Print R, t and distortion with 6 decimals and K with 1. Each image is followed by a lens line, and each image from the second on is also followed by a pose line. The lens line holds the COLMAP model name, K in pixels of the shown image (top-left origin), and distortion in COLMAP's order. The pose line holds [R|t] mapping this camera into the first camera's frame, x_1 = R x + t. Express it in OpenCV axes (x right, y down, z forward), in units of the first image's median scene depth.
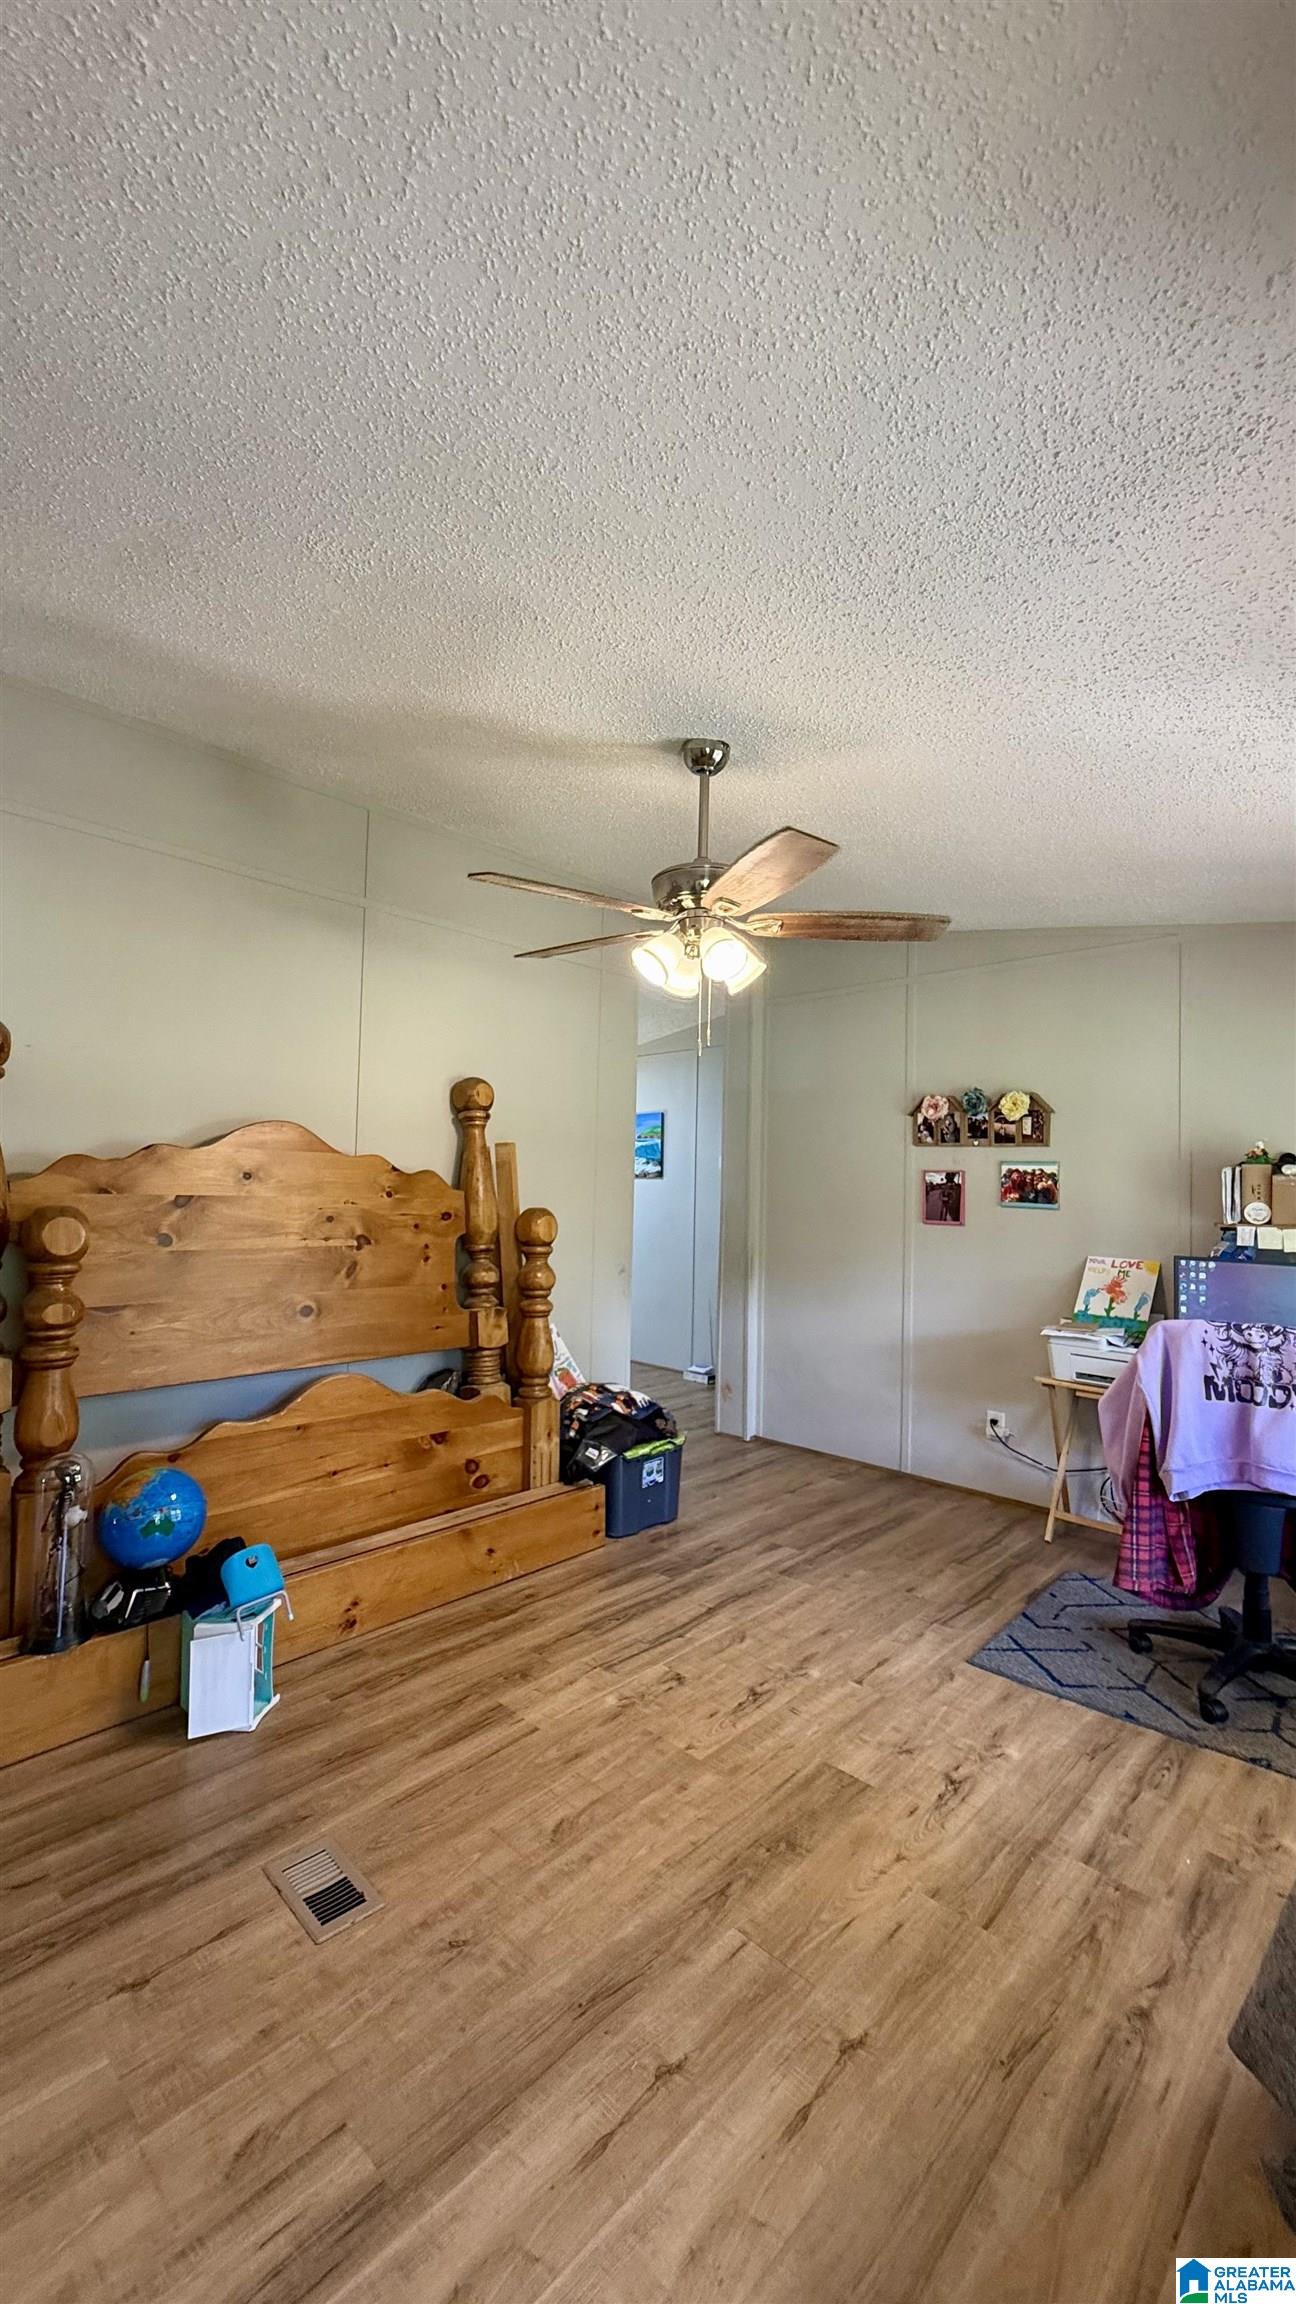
lens RADIAL K [[911.4, 0, 643.1], [0, 911.4, 1163.1], [0, 0, 1]] dist [0.001504, -0.000092]
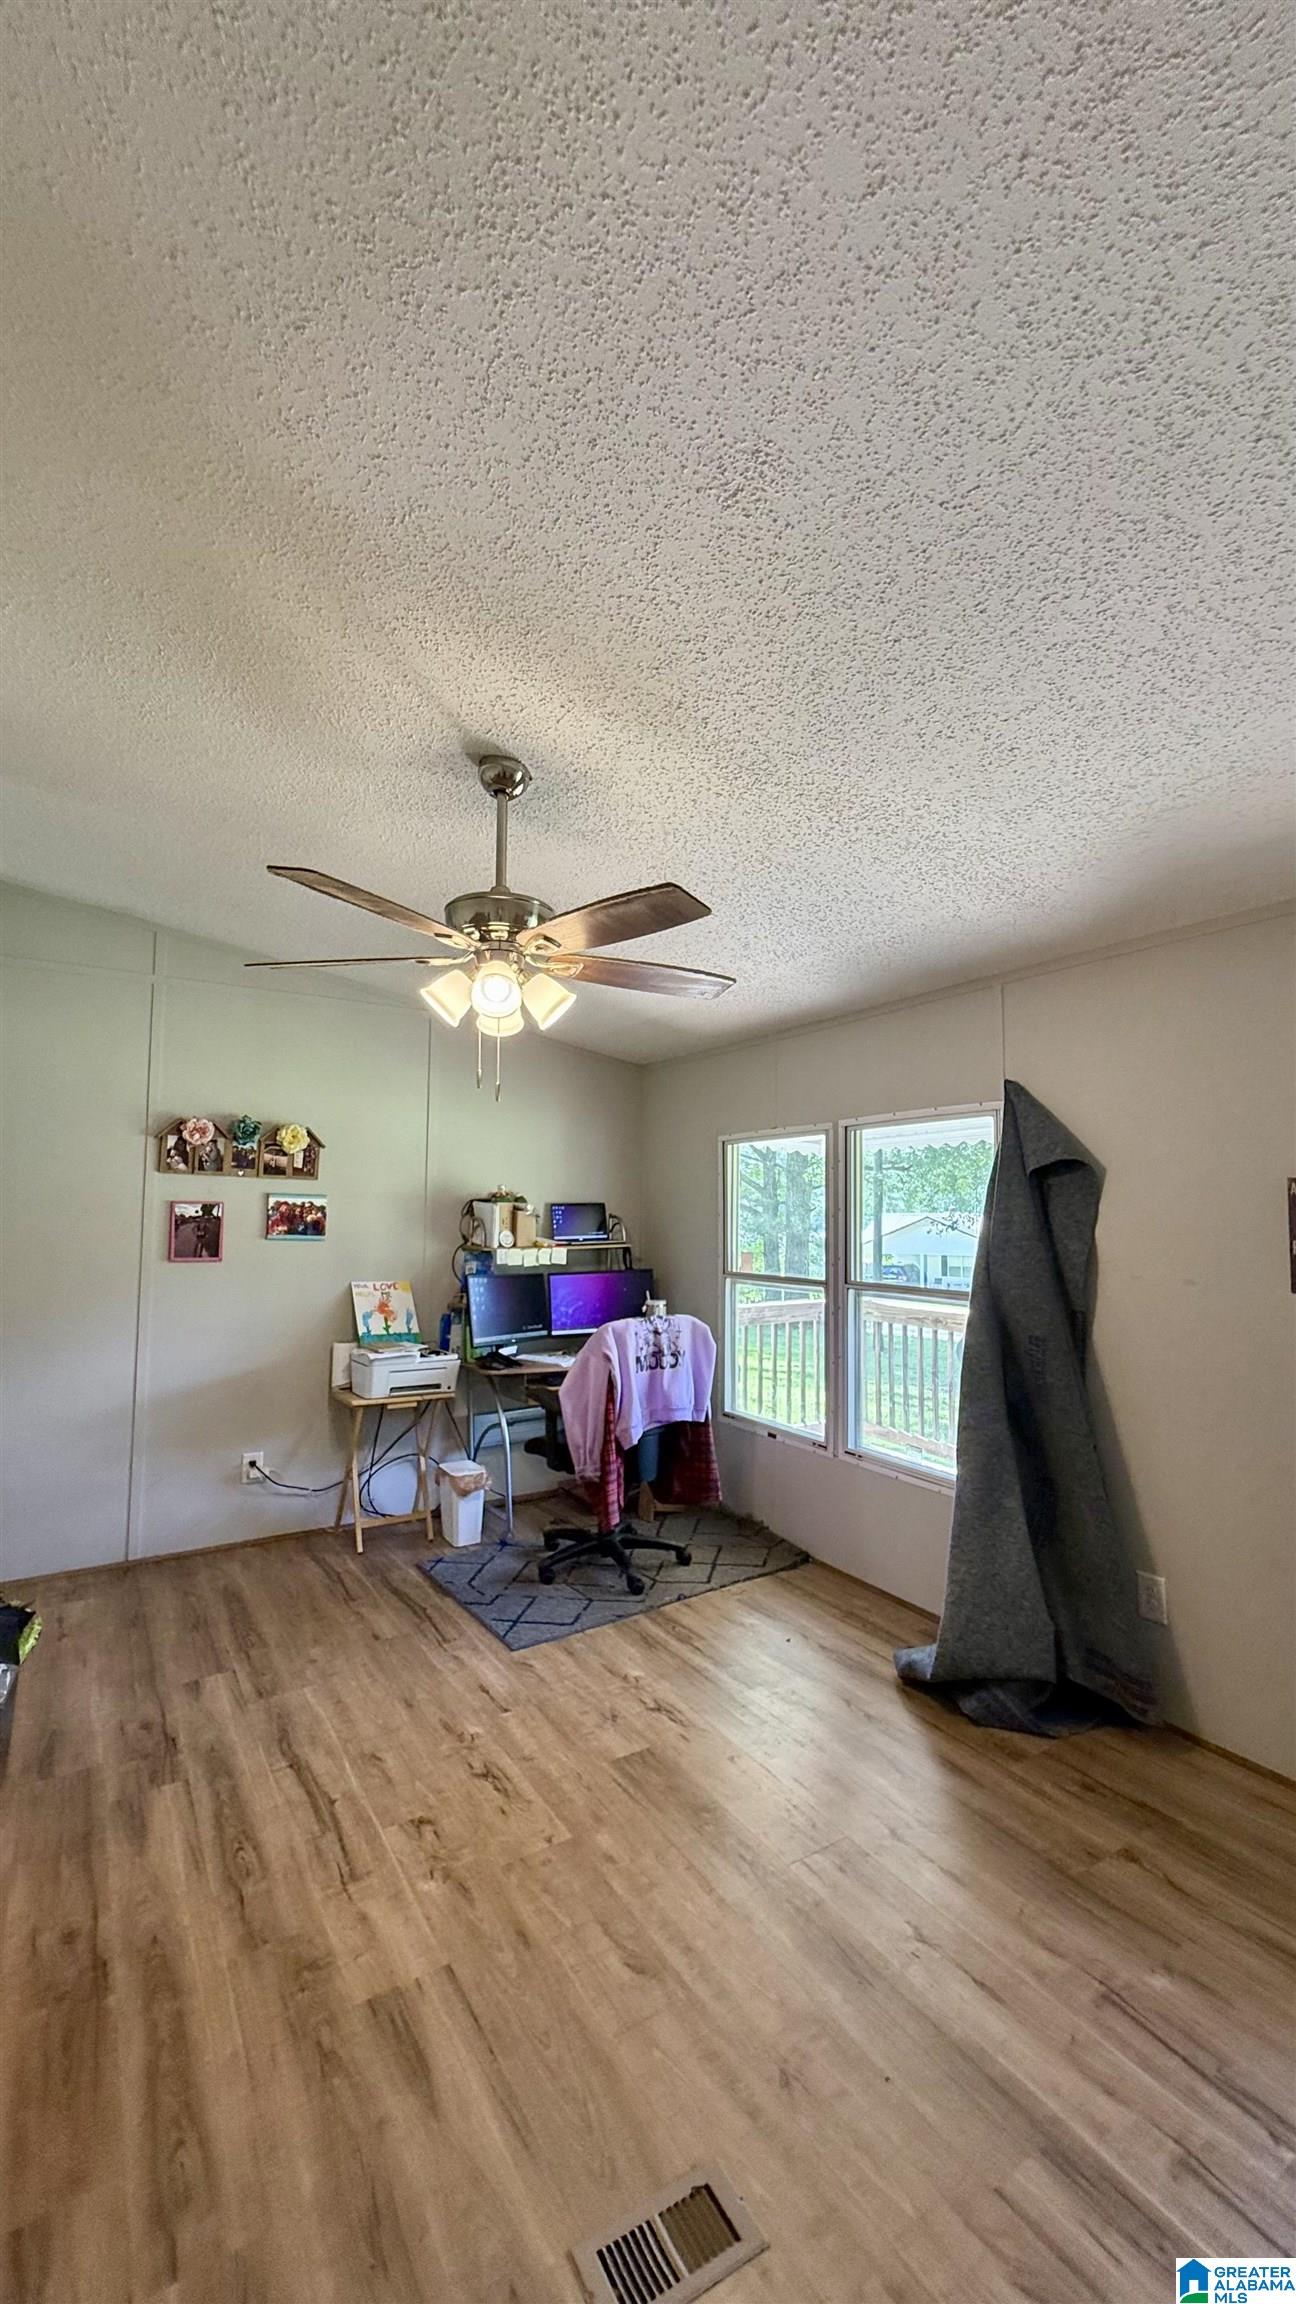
lens RADIAL K [[911.4, 0, 655.9], [0, 911.4, 1160.2], [0, 0, 1]] dist [0.001504, -0.000092]
pose [[0.239222, 0.041263, 0.970088, -0.643933], [-0.032447, 0.998878, -0.034486, -0.024182], [-0.970423, -0.023227, 0.240293, 0.507197]]
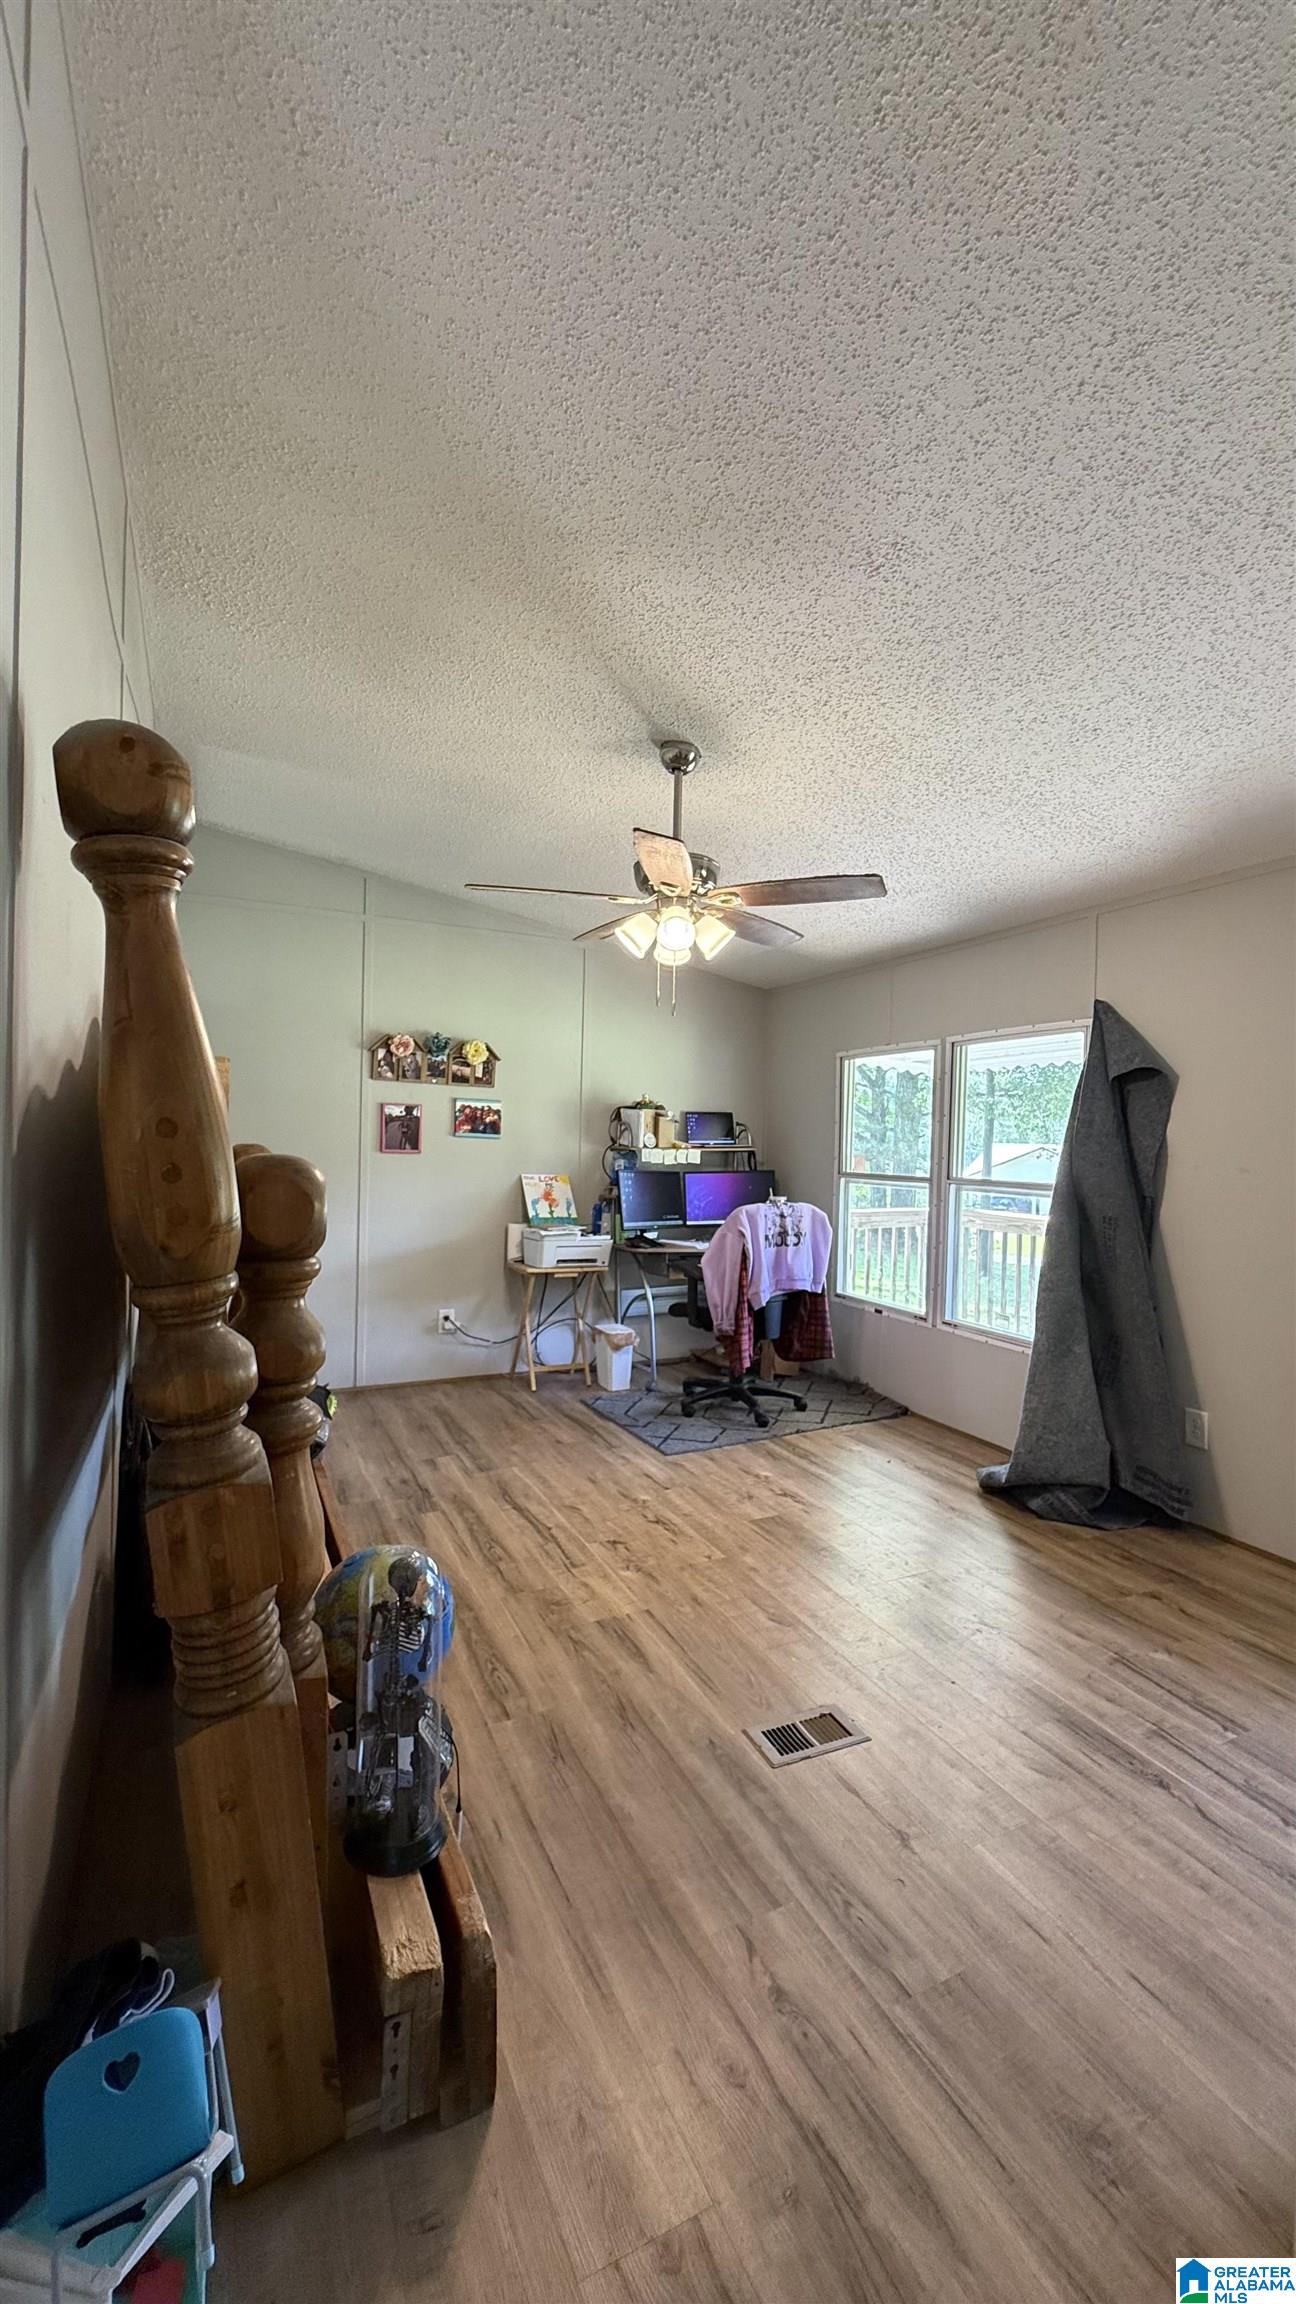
lens RADIAL K [[911.4, 0, 654.7], [0, 911.4, 1159.6], [0, 0, 1]] dist [0.001504, -0.000092]
pose [[0.348582, -0.029751, 0.936806, -0.872225], [-0.044433, 0.997848, 0.048223, 0.012608], [-0.936225, -0.058435, 0.346509, 0.487424]]
